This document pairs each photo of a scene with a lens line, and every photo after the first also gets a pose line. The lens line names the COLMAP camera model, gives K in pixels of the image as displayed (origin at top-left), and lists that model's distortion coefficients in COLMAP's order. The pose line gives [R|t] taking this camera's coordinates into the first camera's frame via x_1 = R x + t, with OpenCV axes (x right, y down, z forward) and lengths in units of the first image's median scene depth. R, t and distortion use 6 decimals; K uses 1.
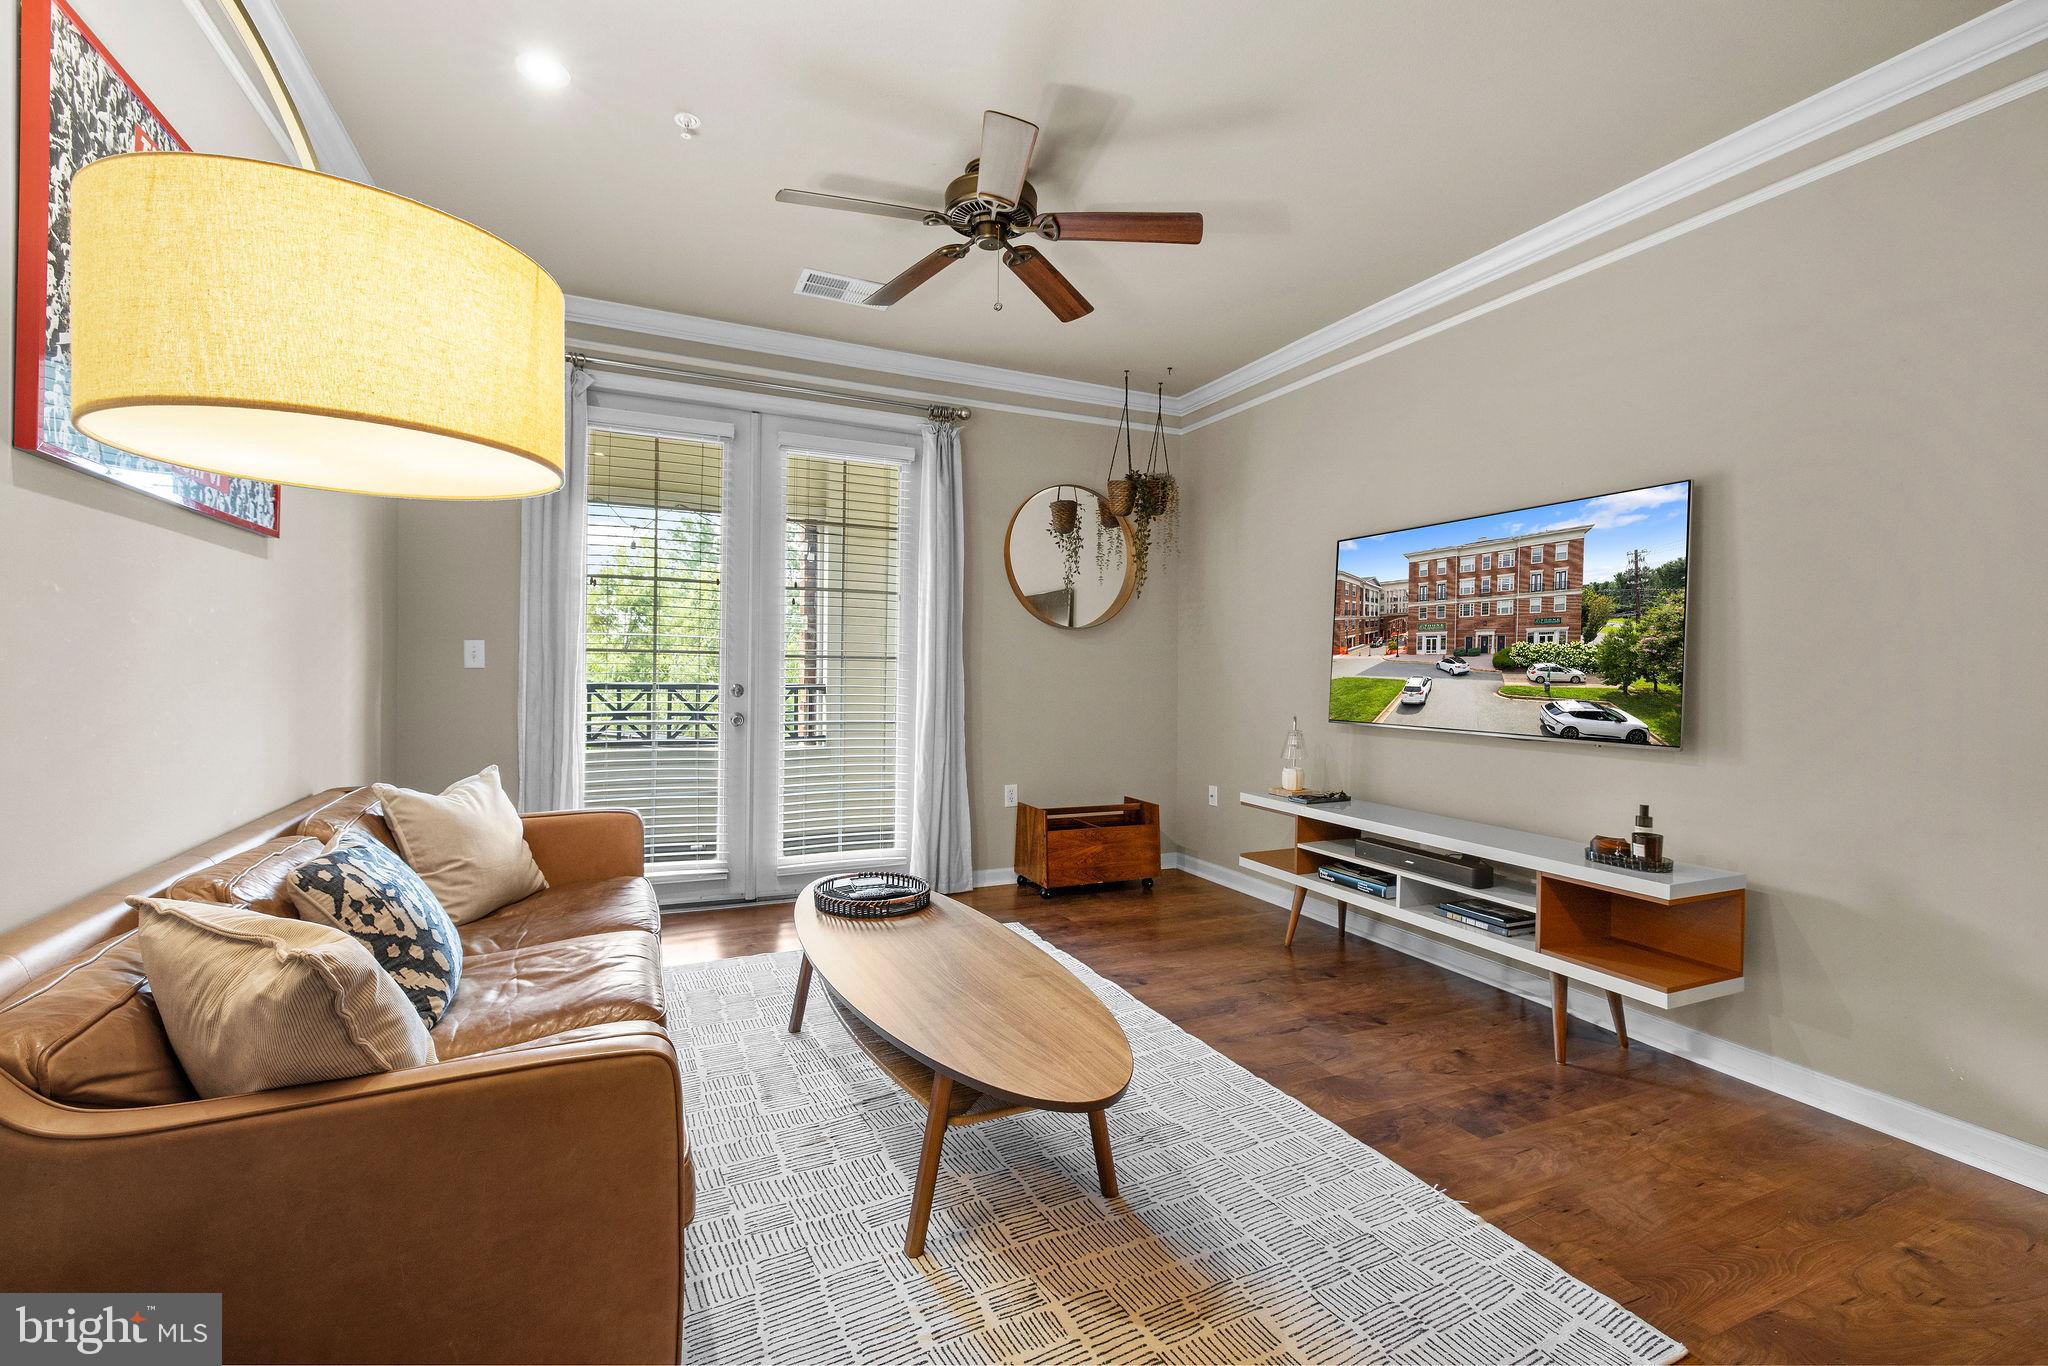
lens RADIAL K [[869.0, 0, 1018.5], [0, 869.0, 674.3], [0, 0, 1]] dist [0.003625, 0.000570]
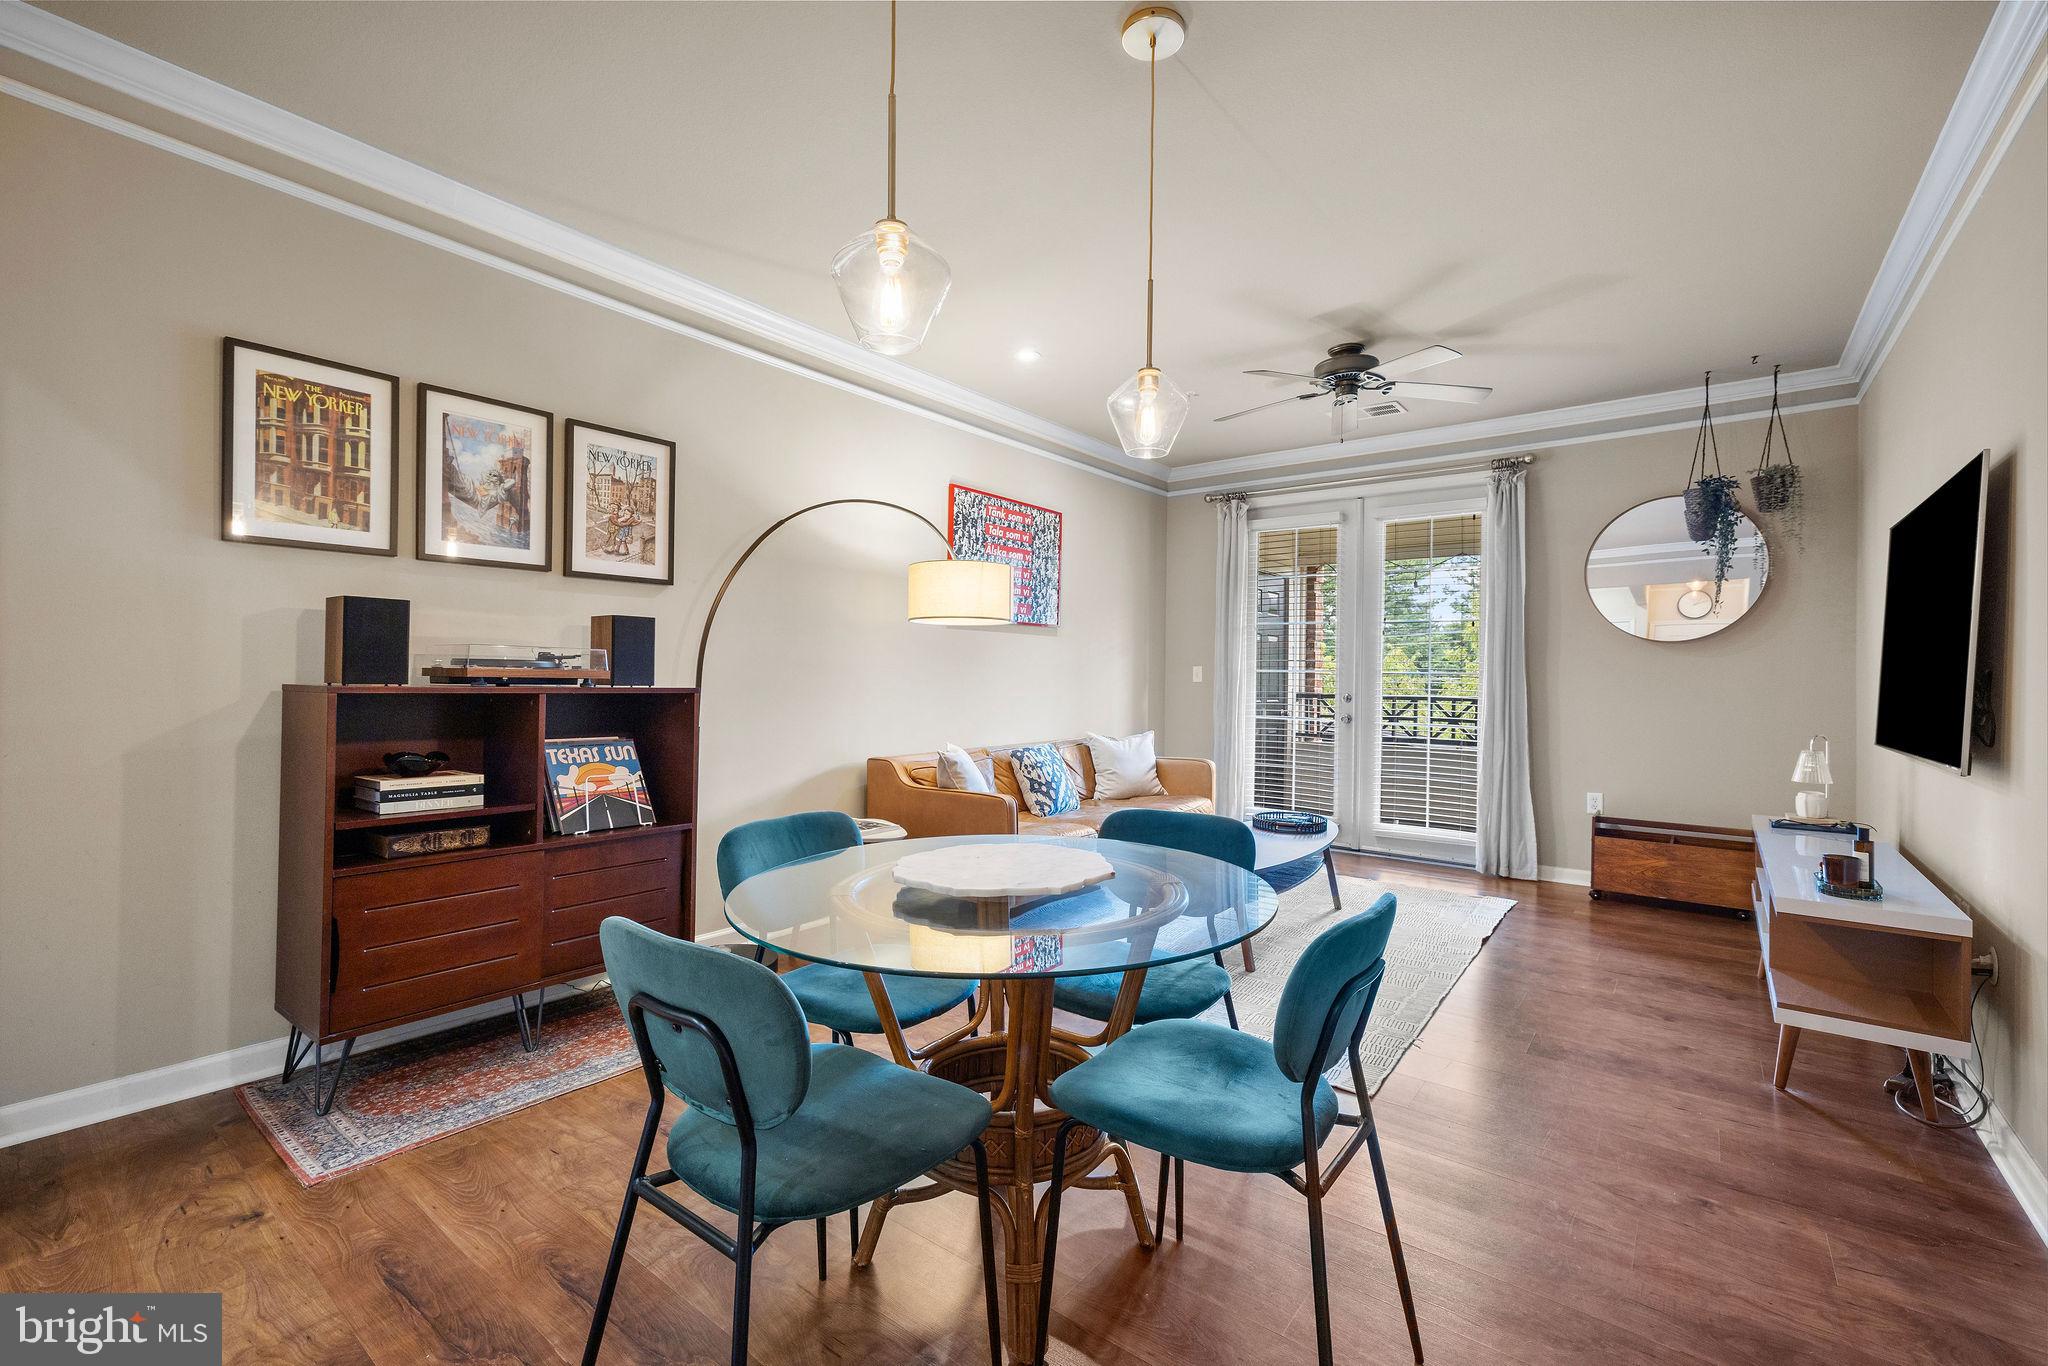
lens RADIAL K [[876.5, 0, 1023.6], [0, 876.5, 676.4], [0, 0, 1]] dist [0.008805, -0.000826]
pose [[0.465007, -0.010931, -0.885239, 0.918796], [-0.009261, 0.999809, -0.017210, 0.016493], [0.885258, 0.016201, 0.464817, -0.160274]]
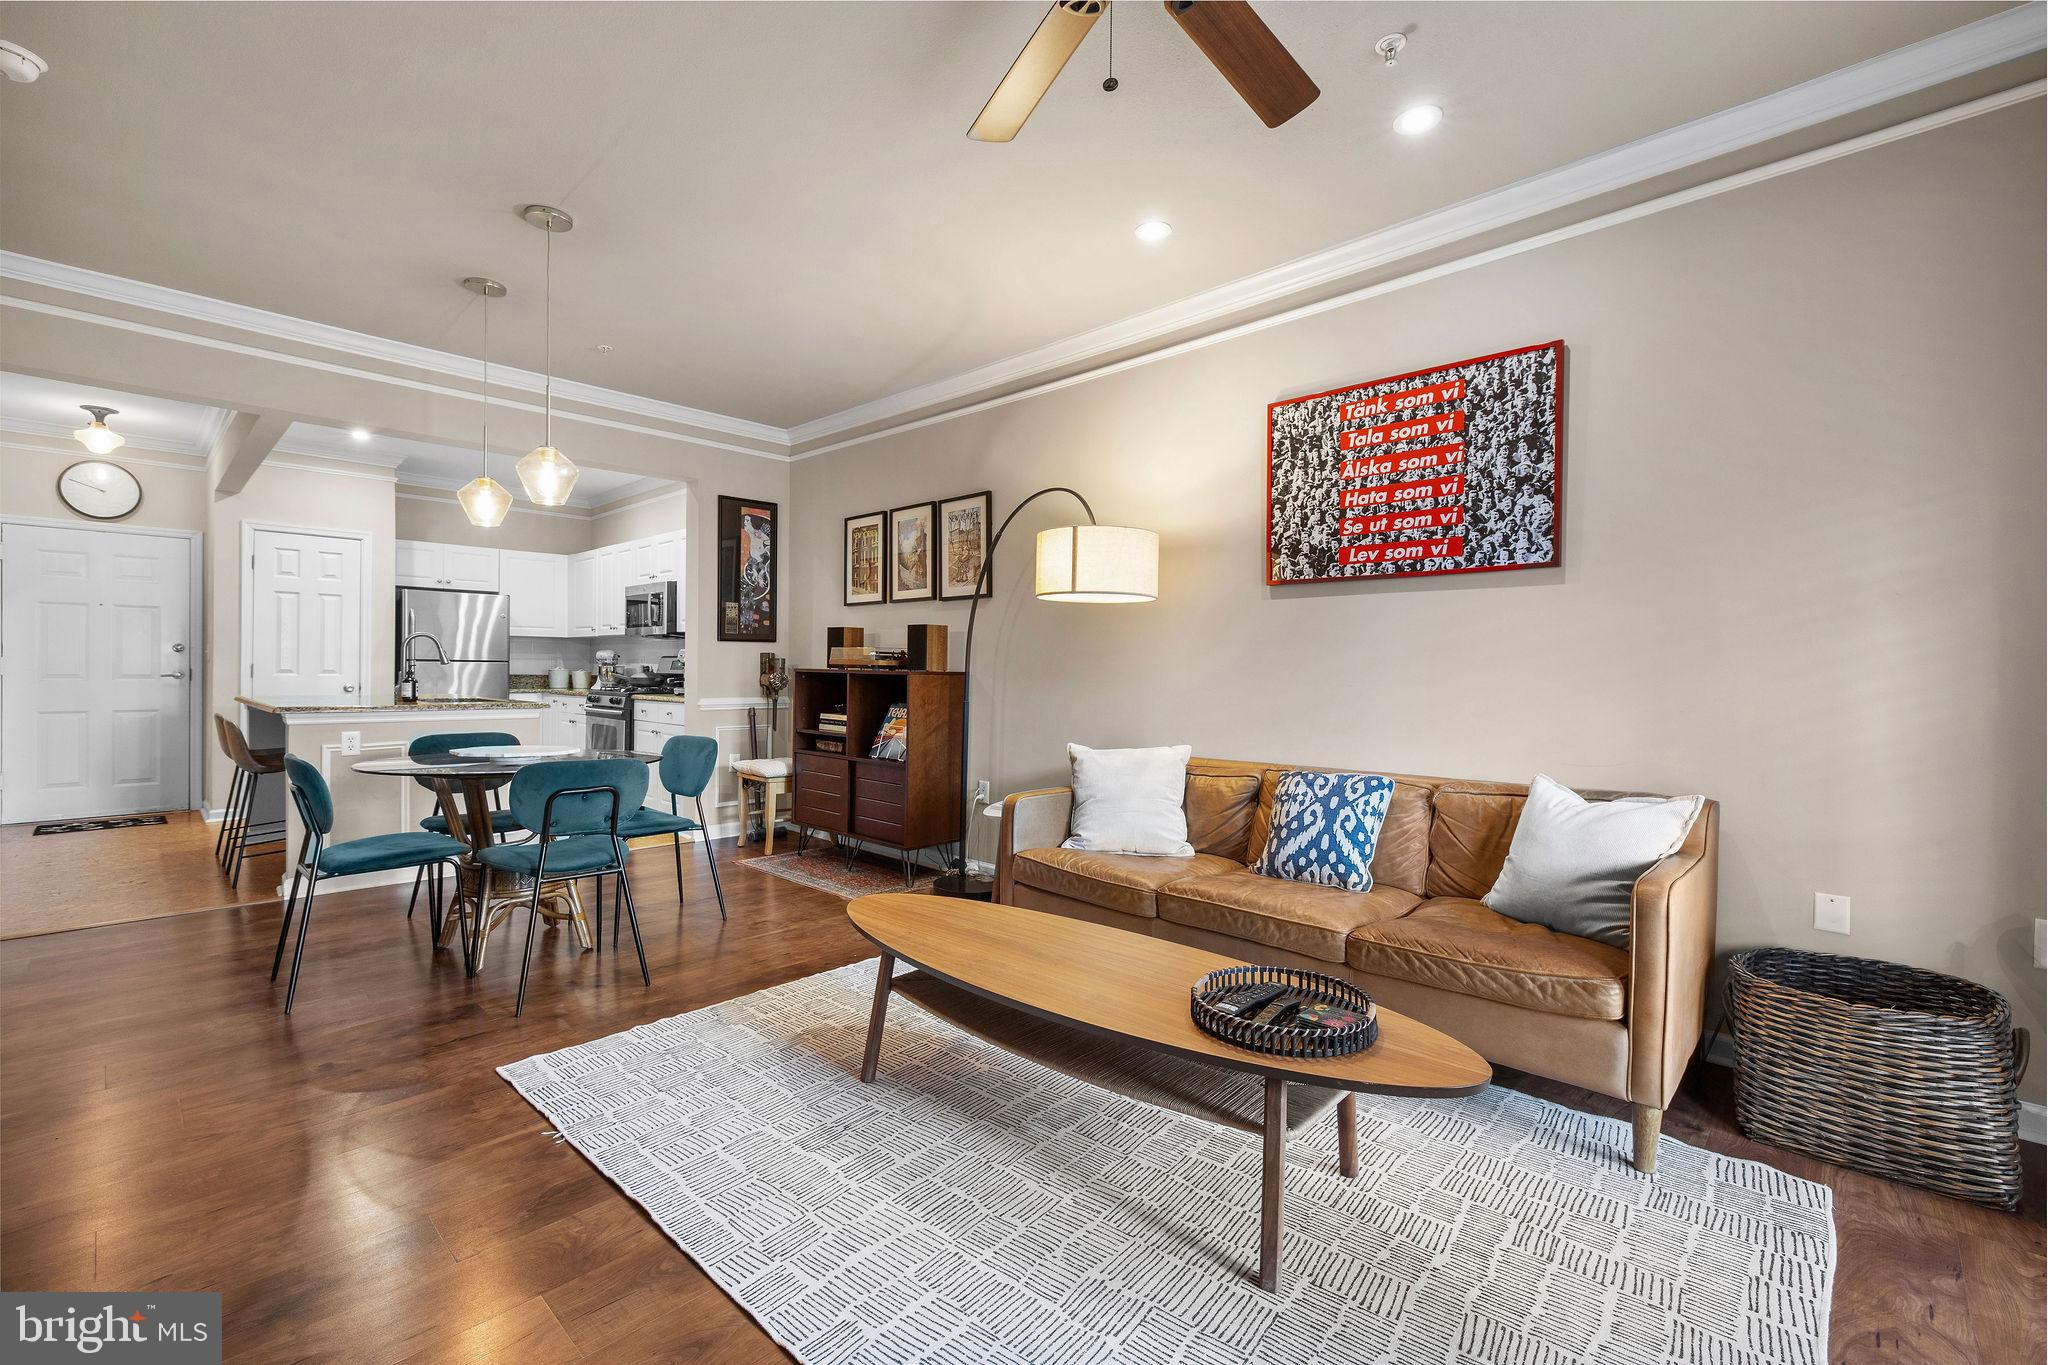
lens RADIAL K [[876.5, 0, 1015.1], [0, 876.5, 674.4], [0, 0, 1]] dist [0.008805, -0.000826]
pose [[-0.931522, -0.022162, -0.363008, 0.230629], [-0.026783, 0.999612, 0.007701, 0.005751], [0.362697, 0.016896, -0.931754, 1.368266]]
